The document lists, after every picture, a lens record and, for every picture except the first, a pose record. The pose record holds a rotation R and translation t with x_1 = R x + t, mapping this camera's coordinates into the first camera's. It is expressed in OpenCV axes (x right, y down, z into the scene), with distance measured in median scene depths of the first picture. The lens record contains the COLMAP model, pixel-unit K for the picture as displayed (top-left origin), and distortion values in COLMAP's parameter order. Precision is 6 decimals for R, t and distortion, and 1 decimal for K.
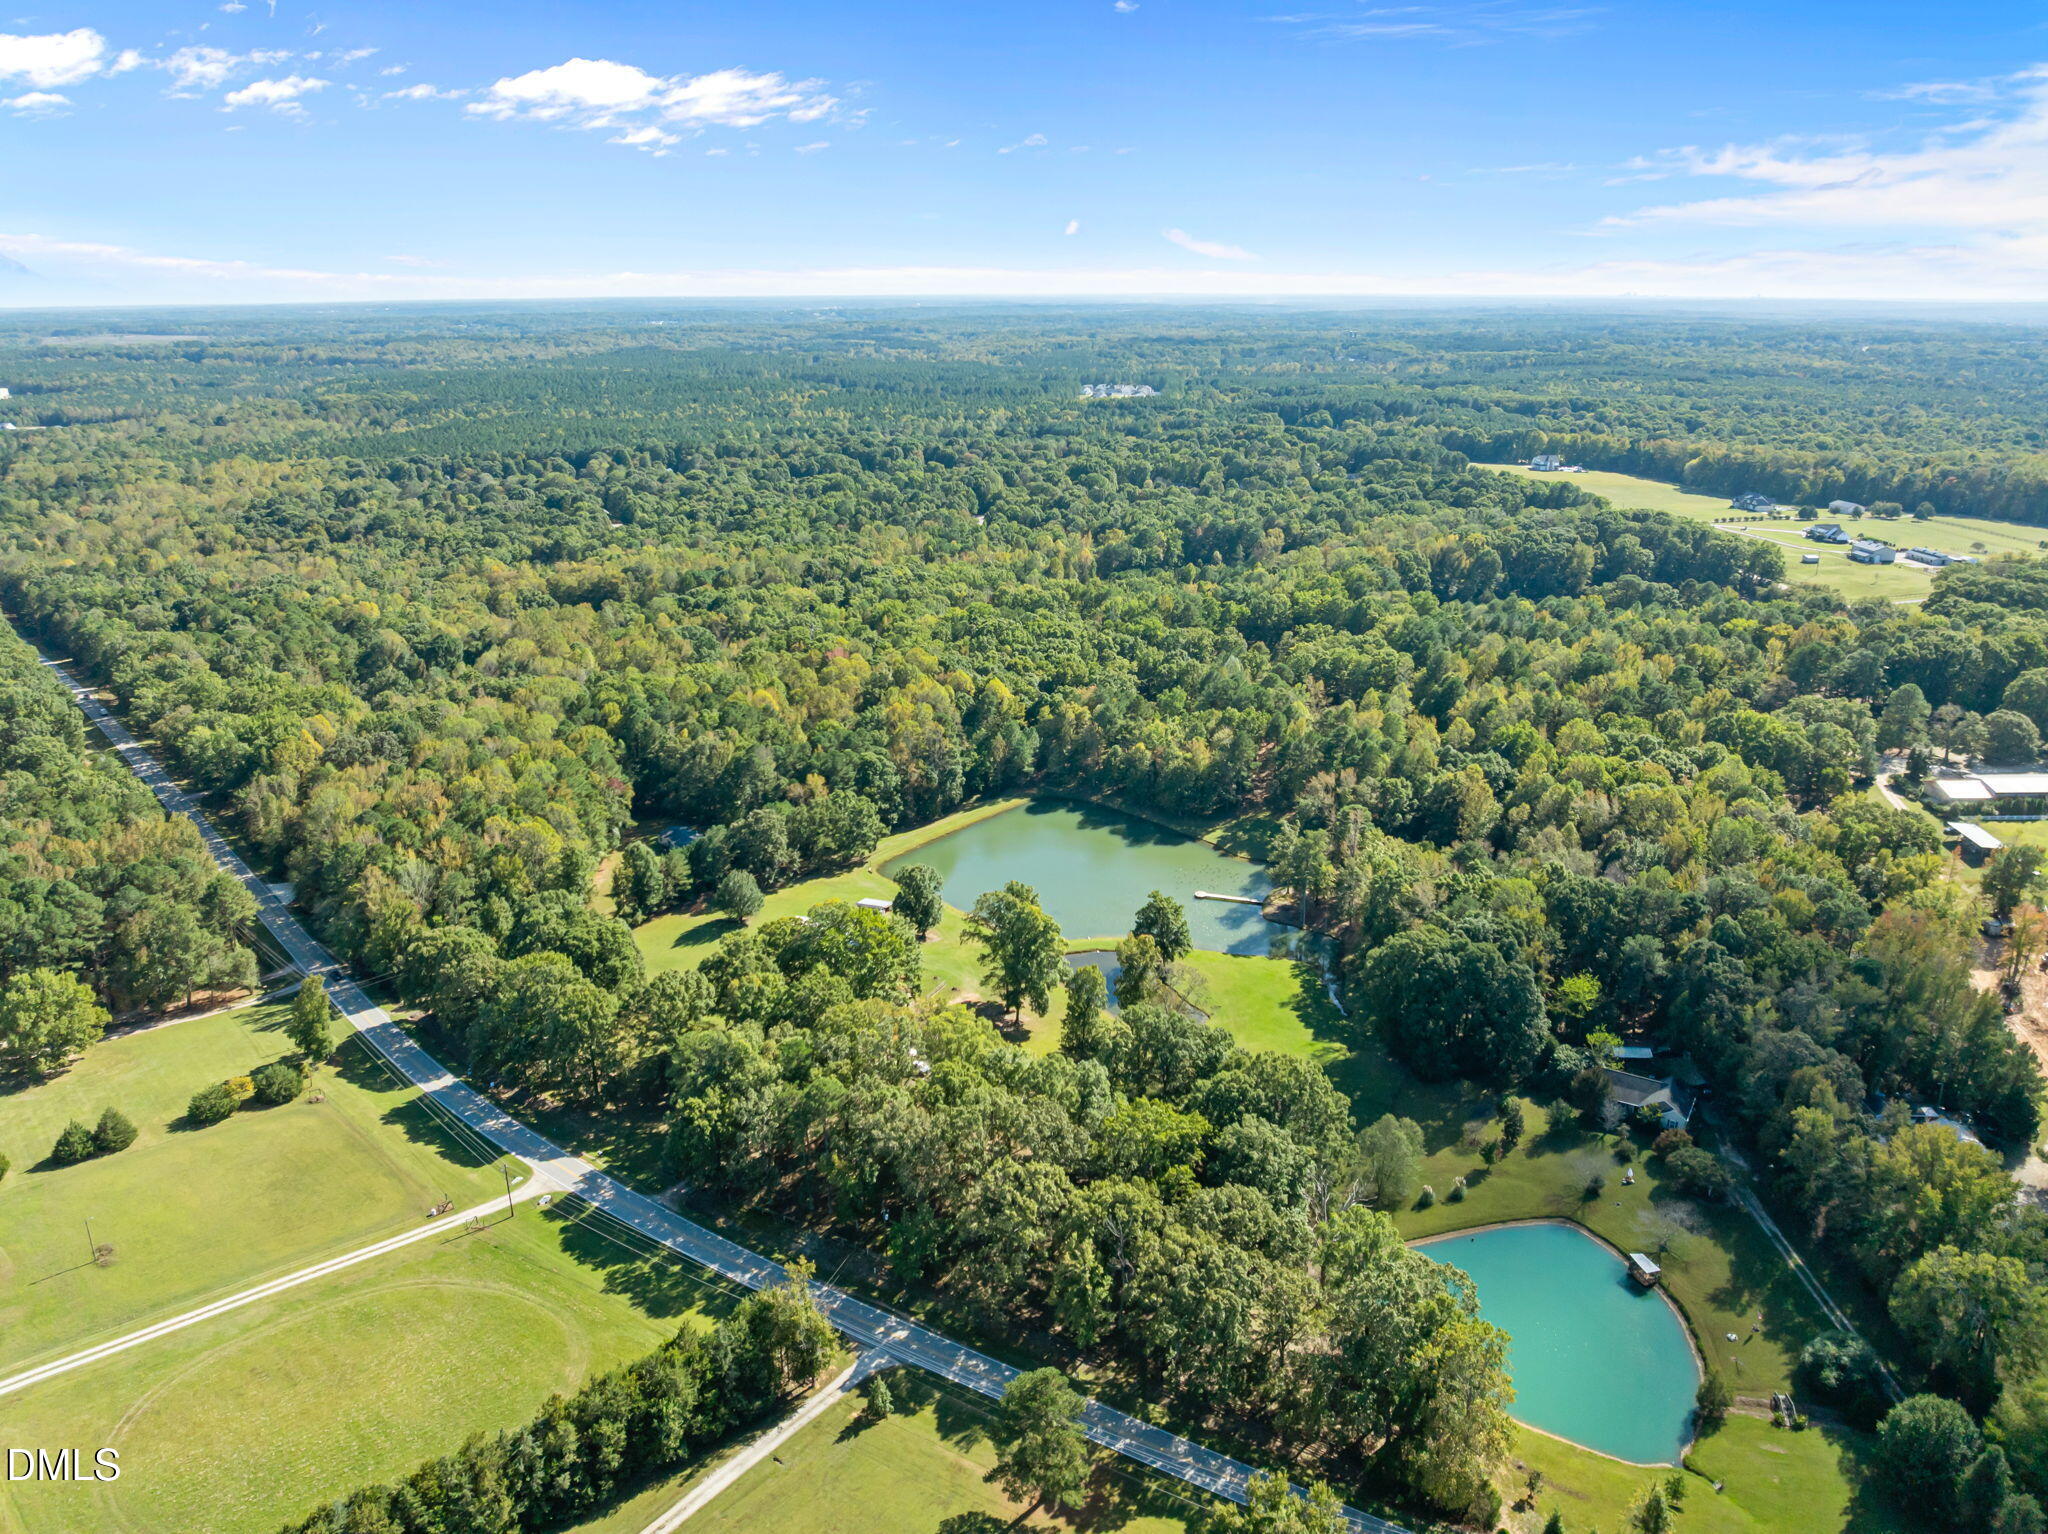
lens RADIAL K [[1441.9, 0, 1024.0], [0, 1441.9, 767.0], [0, 0, 1]] dist [-0.032677, -0.000929]
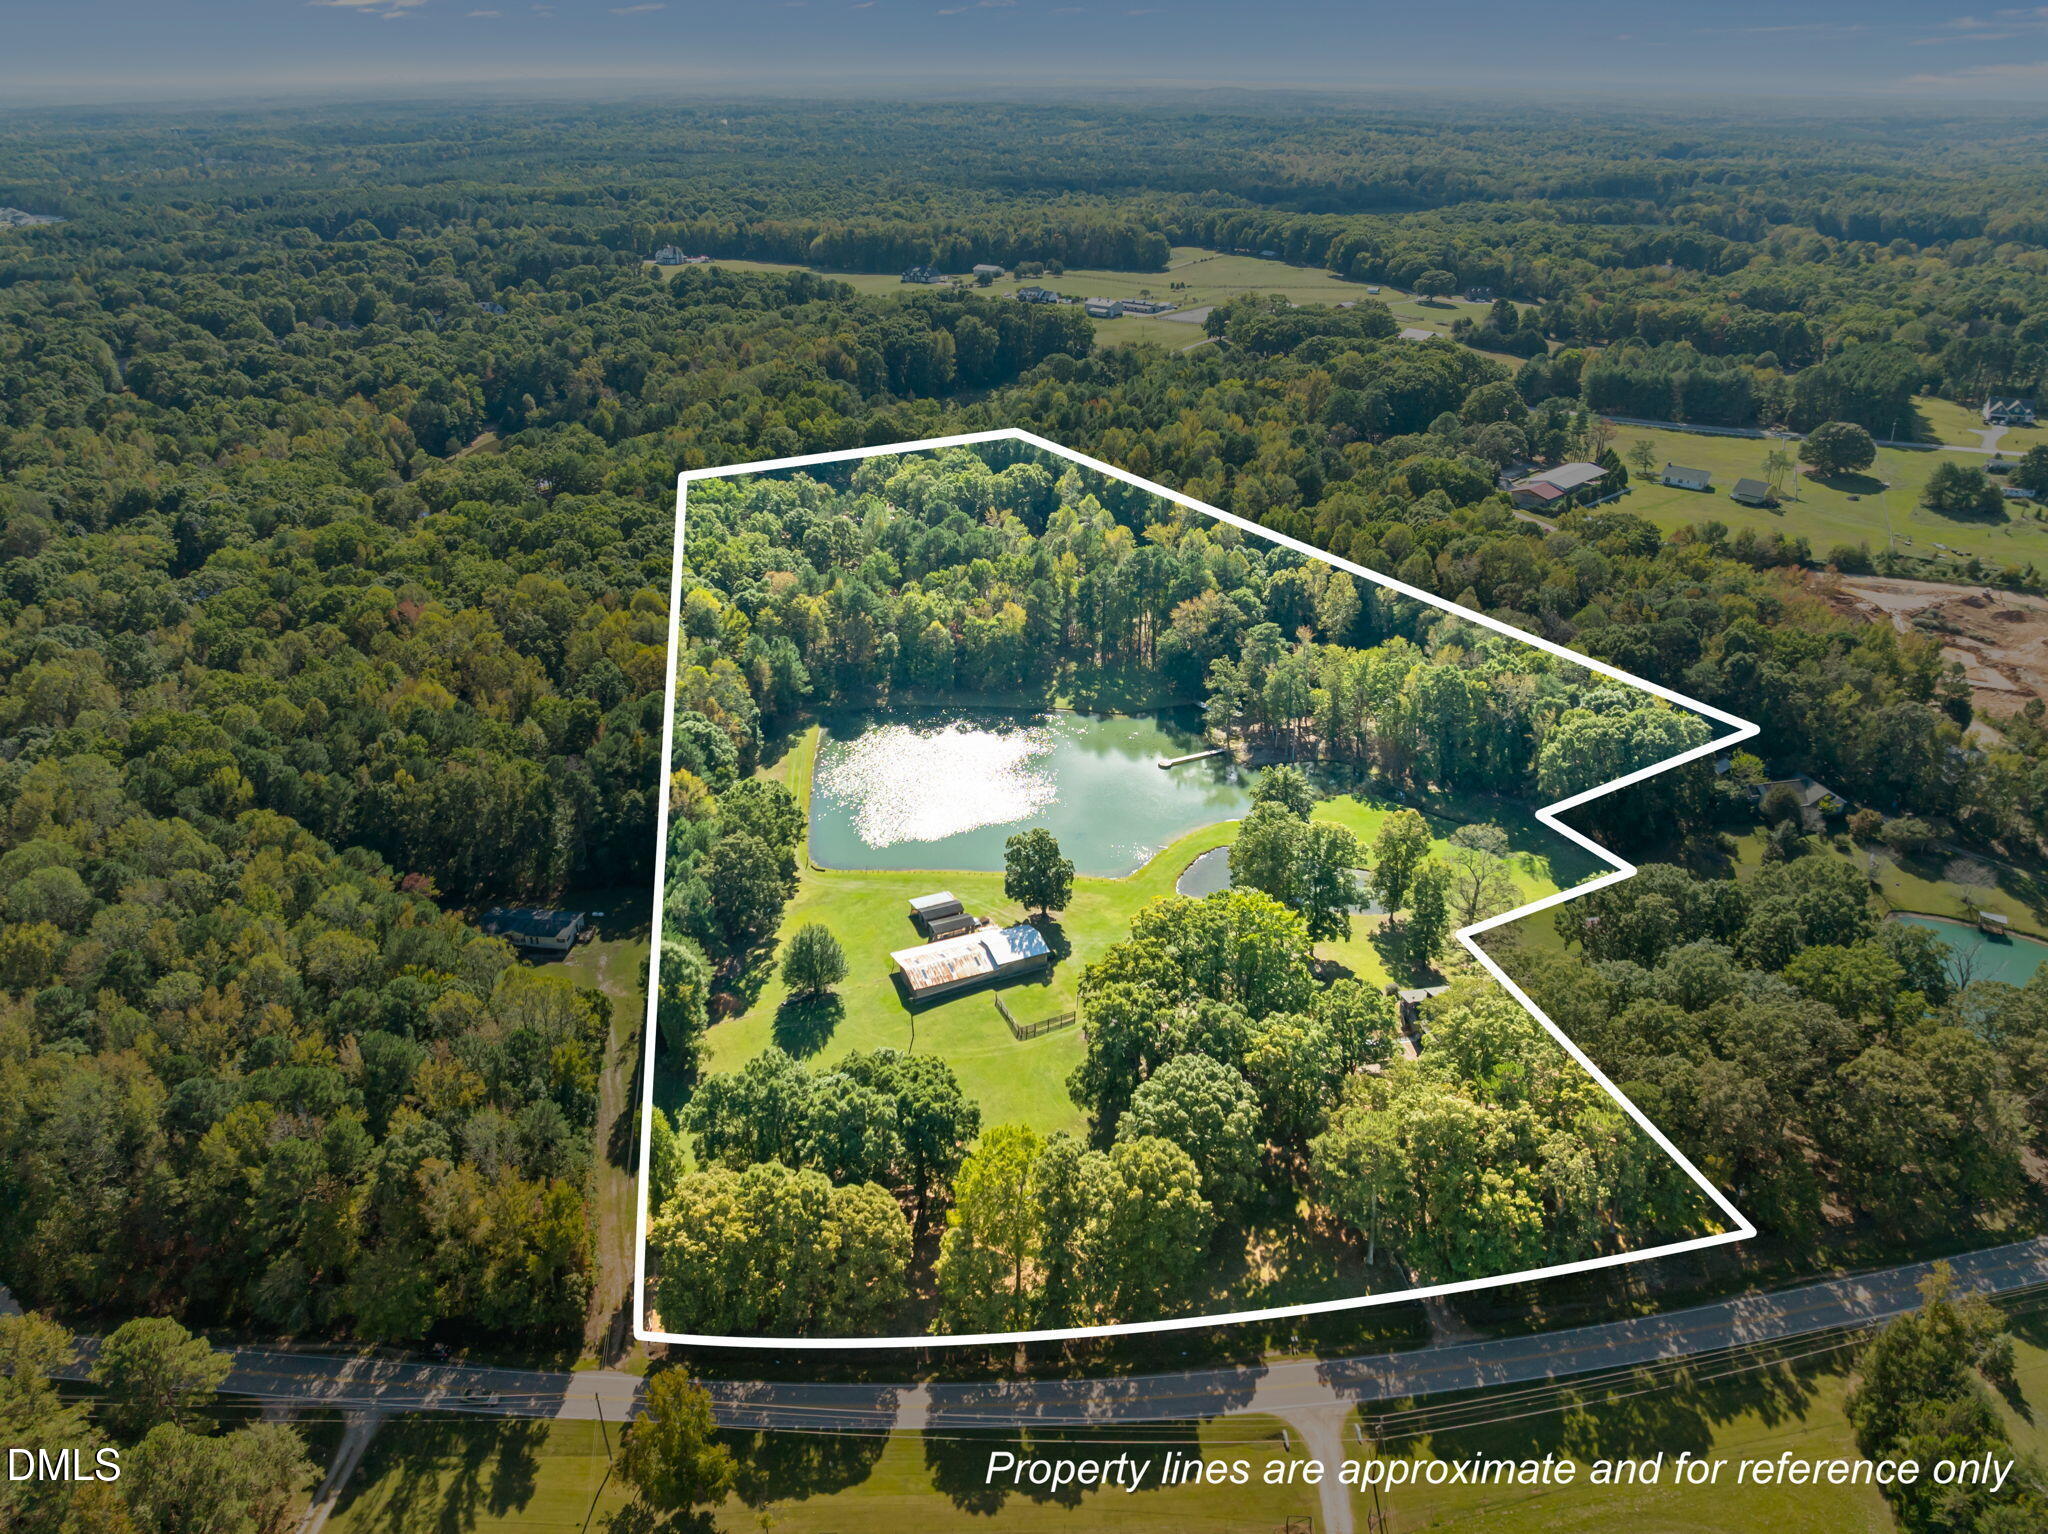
lens RADIAL K [[1445.7, 0, 1024.0], [0, 1445.7, 767.0], [0, 0, 1]] dist [-0.047802, 0.021883]
pose [[0.717548, -0.303731, 0.626796, -0.428505], [0.218519, 0.952643, 0.211472, -0.100568], [-0.661343, -0.014774, 0.749938, 0.326349]]
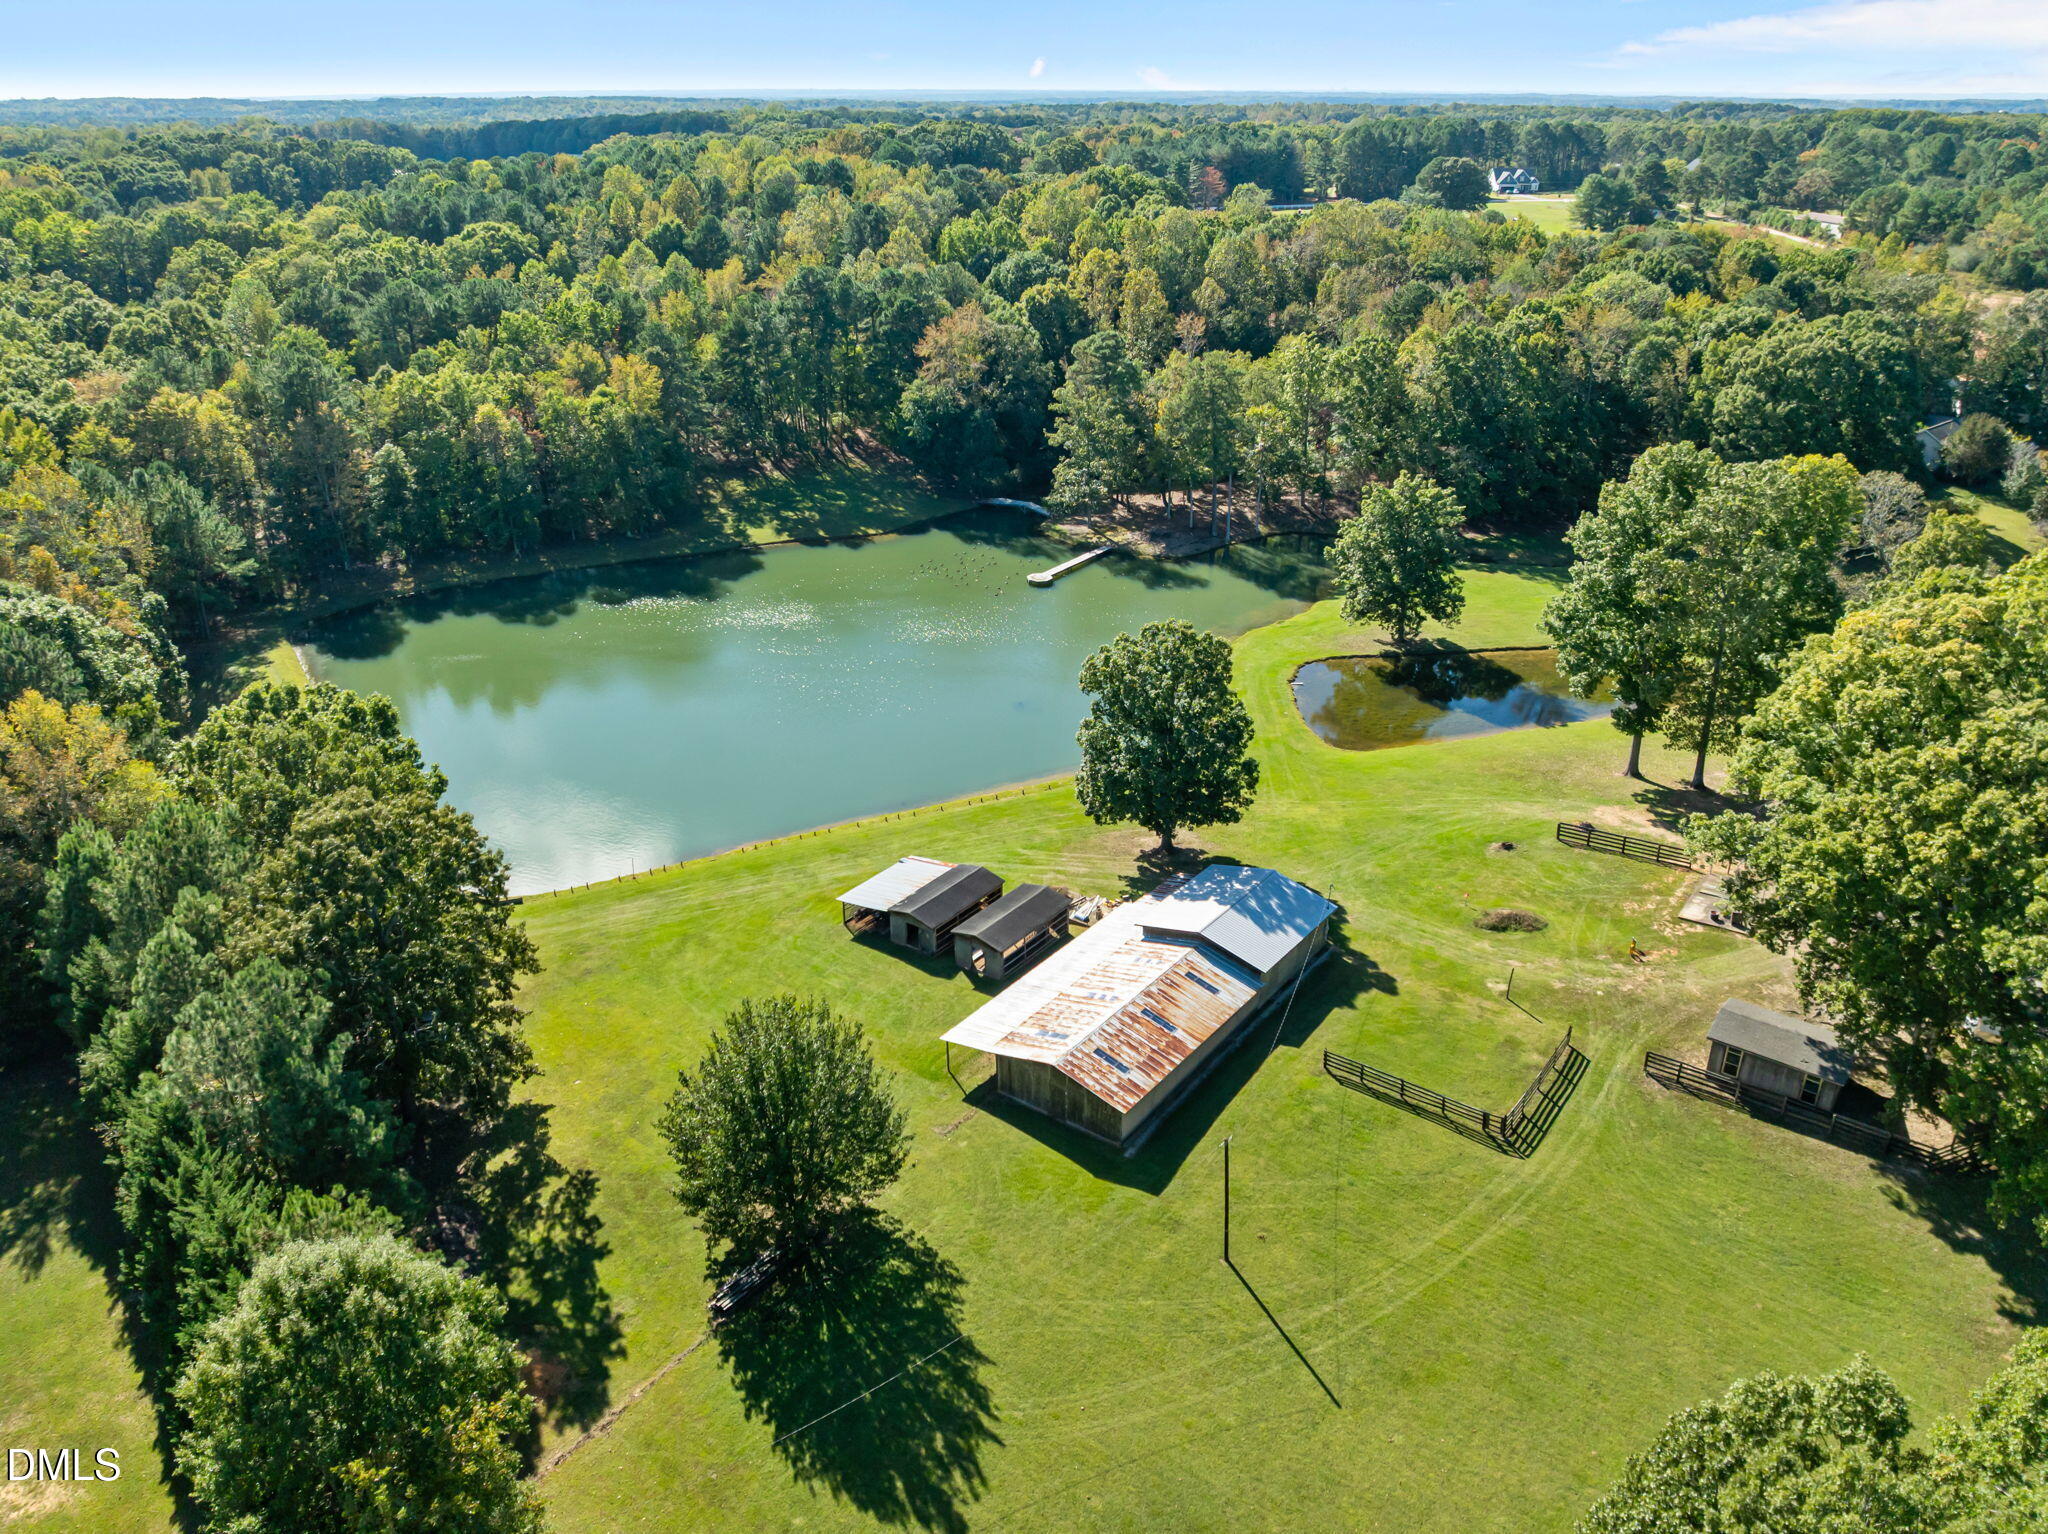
lens RADIAL K [[1481.1, 0, 1028.0], [0, 1481.1, 762.6], [0, 0, 1]] dist [-0.018457, -0.035838]
pose [[0.280406, -0.395630, 0.874556, -0.280016], [0.305481, 0.900519, 0.309430, -0.007955], [-0.909974, 0.180394, 0.373369, 0.705905]]
